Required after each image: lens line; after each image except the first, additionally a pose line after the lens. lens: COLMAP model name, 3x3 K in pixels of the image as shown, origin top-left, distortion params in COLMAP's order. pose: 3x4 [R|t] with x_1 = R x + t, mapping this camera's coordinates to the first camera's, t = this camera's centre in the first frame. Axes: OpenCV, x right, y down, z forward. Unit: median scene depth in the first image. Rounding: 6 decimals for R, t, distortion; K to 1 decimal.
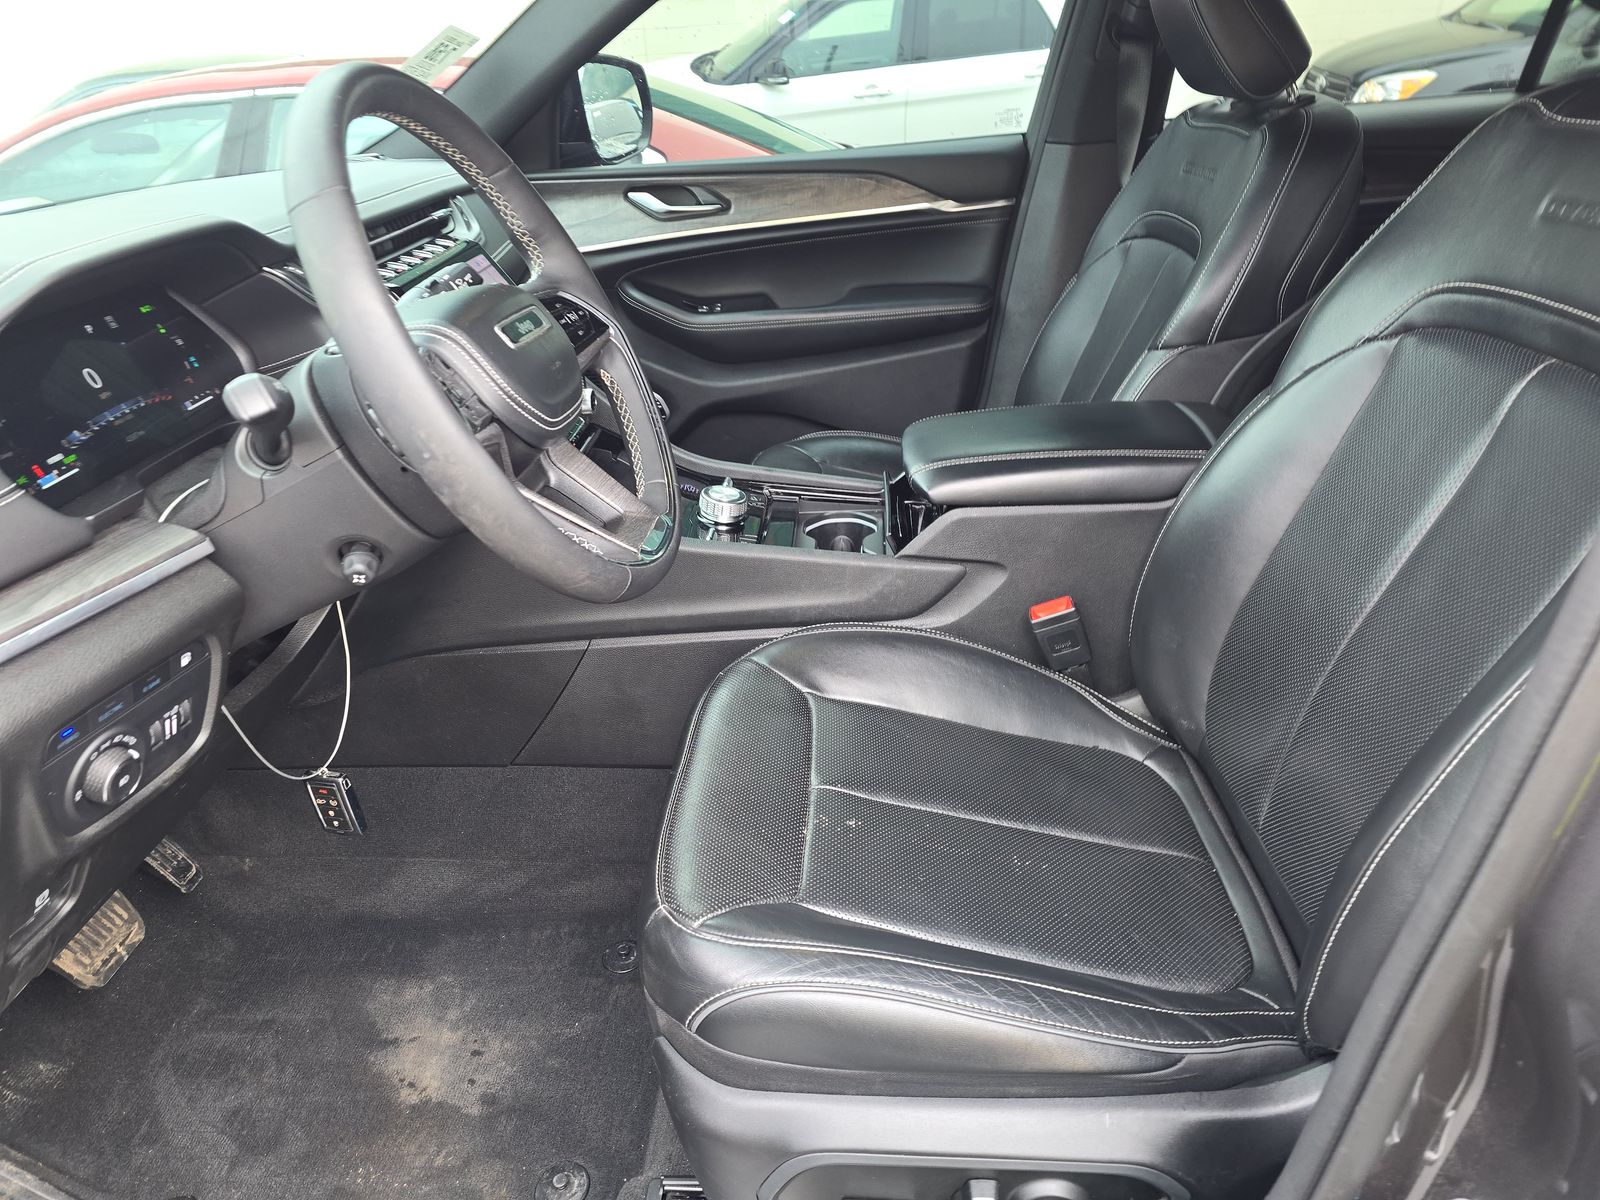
lens RADIAL K [[1056.9, 0, 800.0], [0, 1056.9, 600.0], [0, 0, 1]] dist [0.089724, -0.085661]
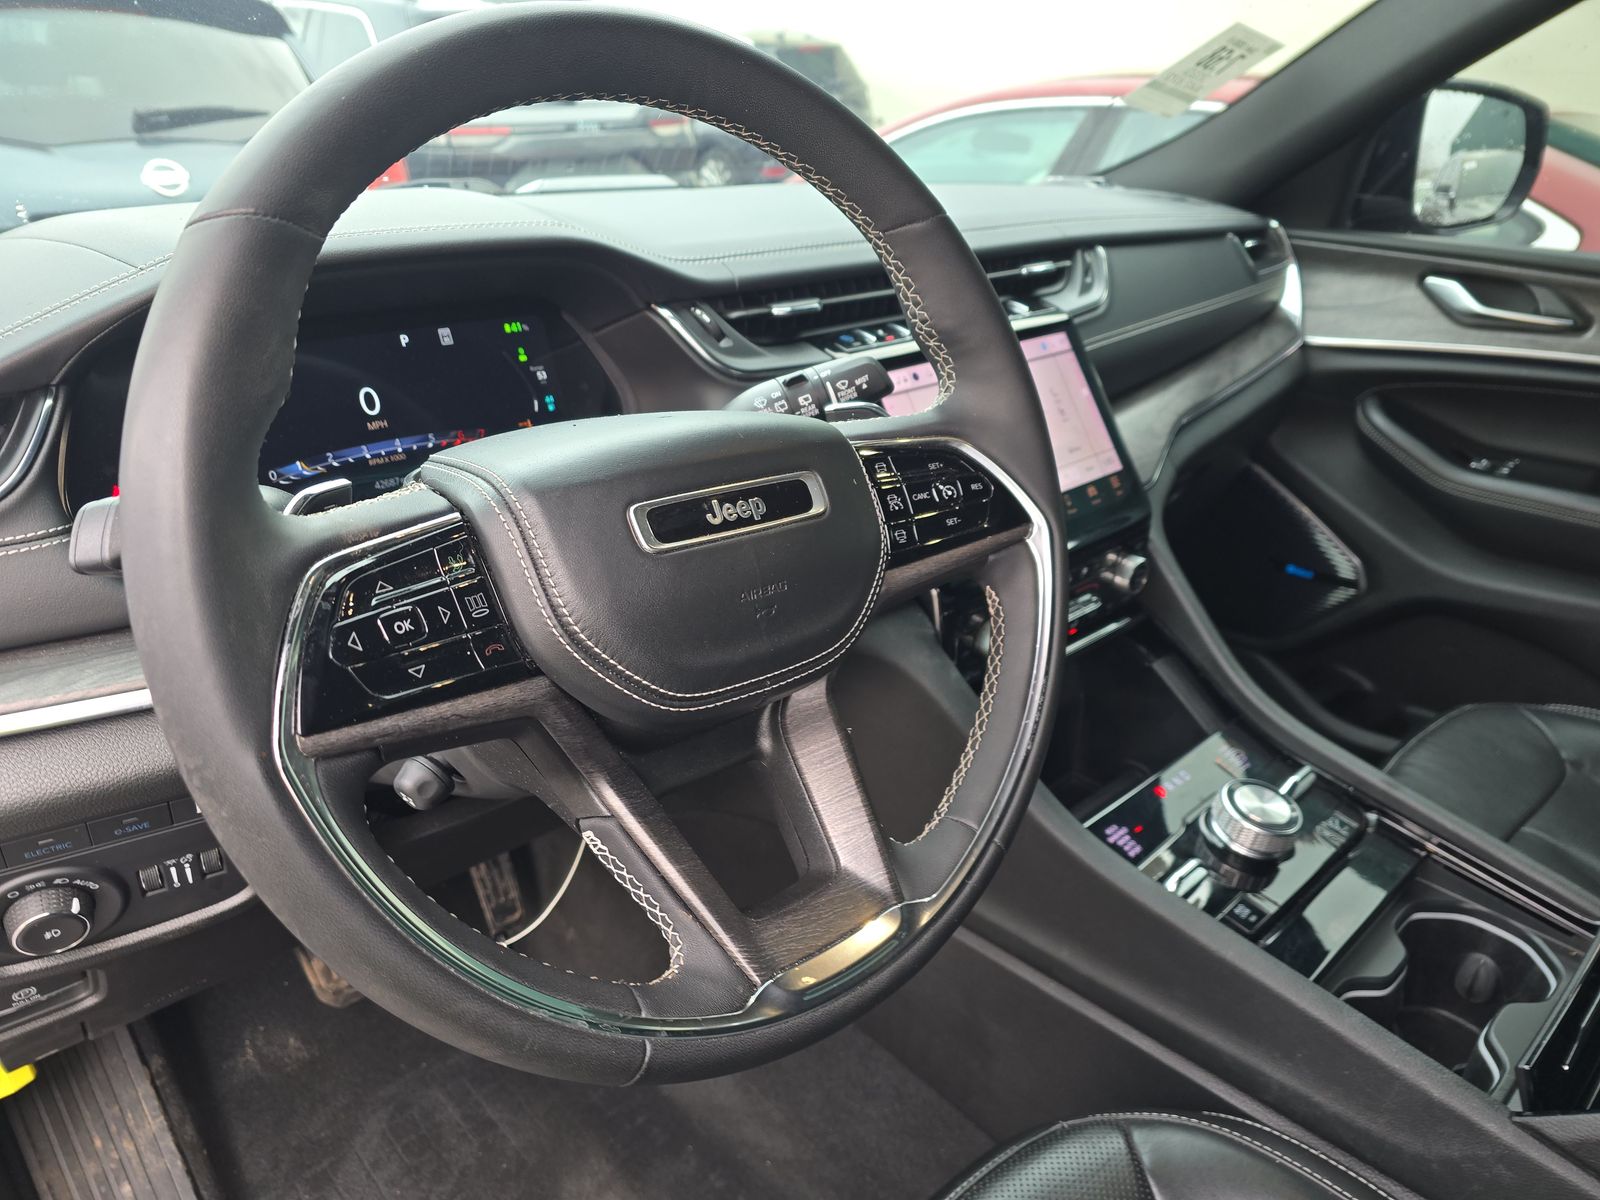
lens RADIAL K [[1108.9, 0, 800.0], [0, 1108.9, 600.0], [0, 0, 1]] dist [0.055083, -0.061195]
pose [[0.724297, 0.354138, -0.591592, 0.050412], [-0.372594, 0.922980, 0.096339, -0.128053], [0.580145, 0.150645, 0.800461, 0.265360]]
